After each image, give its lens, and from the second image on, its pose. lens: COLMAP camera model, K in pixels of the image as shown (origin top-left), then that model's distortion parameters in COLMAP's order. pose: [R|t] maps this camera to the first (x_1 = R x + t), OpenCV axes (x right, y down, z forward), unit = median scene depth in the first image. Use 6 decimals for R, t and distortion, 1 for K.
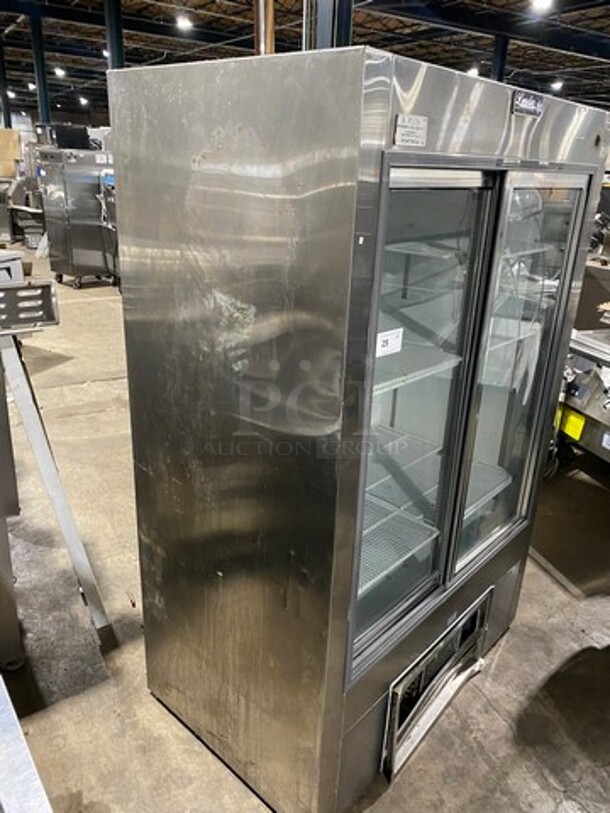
lens RADIAL K [[612.4, 0, 305.0], [0, 612.4, 406.5], [0, 0, 1]] dist [0.008335, 0.000979]
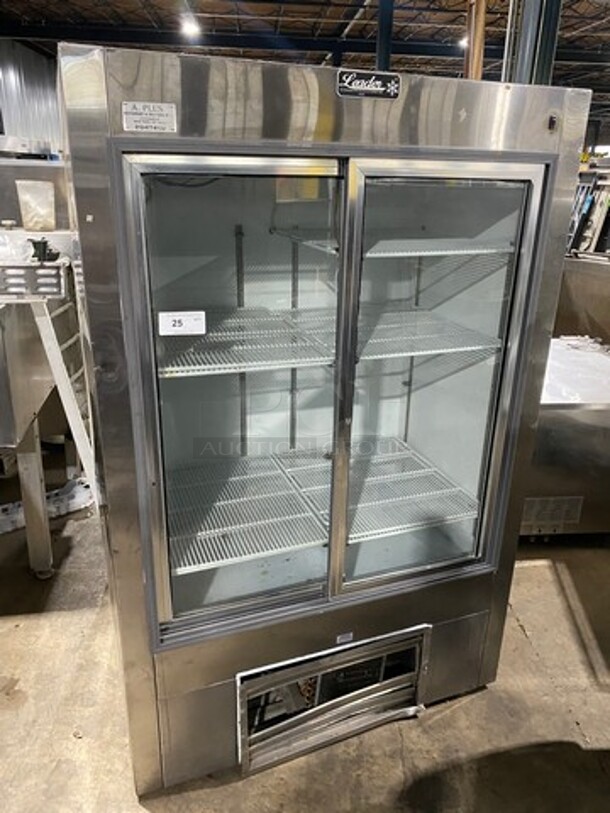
lens RADIAL K [[611.6, 0, 305.0], [0, 611.6, 406.5], [0, 0, 1]] dist [0.003142, 0.002536]
pose [[0.891537, 0.139872, -0.430811, 0.502443], [-0.151931, 0.988370, 0.006483, -0.001225], [0.426708, 0.059674, 0.902419, 0.099831]]
